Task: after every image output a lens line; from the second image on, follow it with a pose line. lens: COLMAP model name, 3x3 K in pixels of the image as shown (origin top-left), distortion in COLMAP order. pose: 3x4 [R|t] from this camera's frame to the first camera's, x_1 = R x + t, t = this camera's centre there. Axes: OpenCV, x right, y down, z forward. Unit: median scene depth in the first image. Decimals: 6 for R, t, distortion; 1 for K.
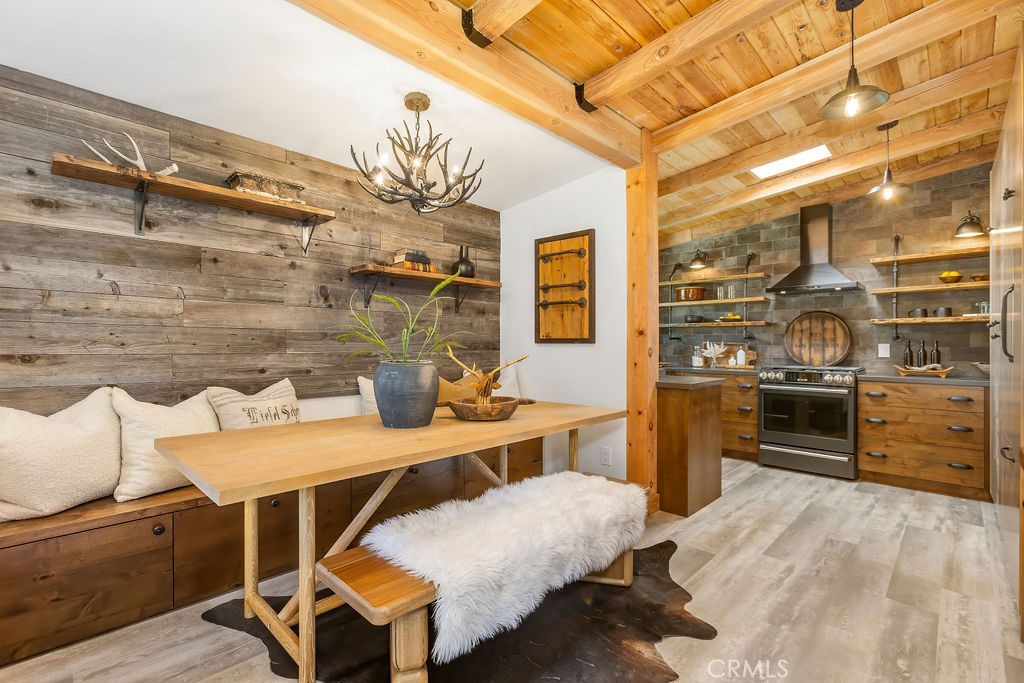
lens RADIAL K [[458.8, 0, 514.4], [0, 458.8, 342.1], [0, 0, 1]] dist [-0.001203, -0.000030]
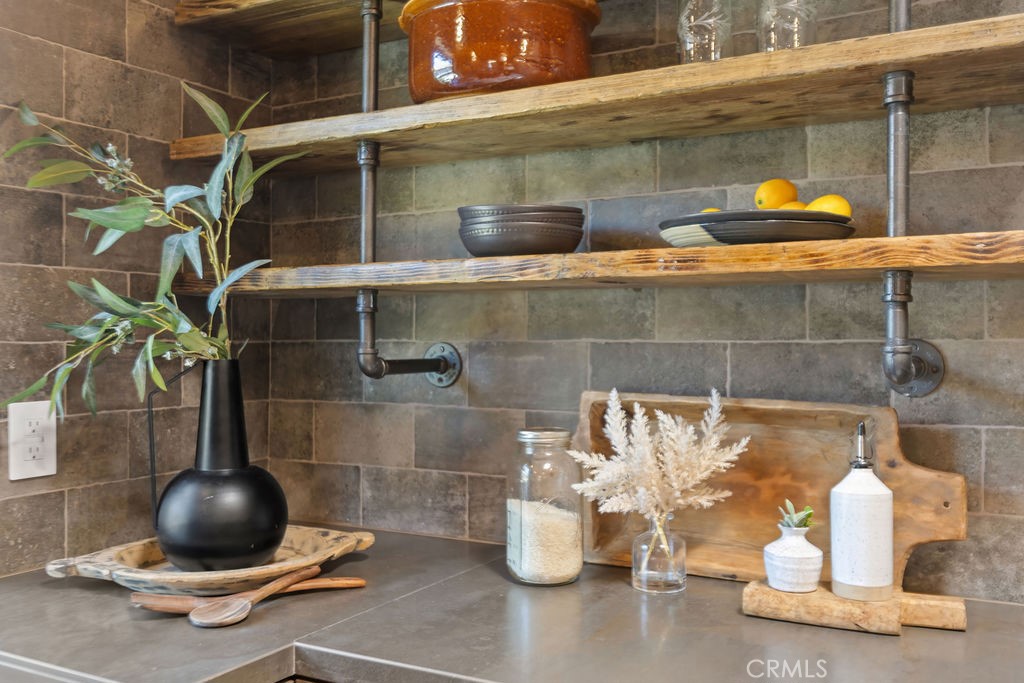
lens RADIAL K [[962.1, 0, 511.2], [0, 962.1, 339.7], [0, 0, 1]] dist [0.009364, 0.000000]
pose [[0.966869, -0.006372, 0.255193, 0.327995], [0.005395, 0.999975, 0.004527, -0.018882], [-0.255216, -0.003001, 0.966879, 0.751840]]
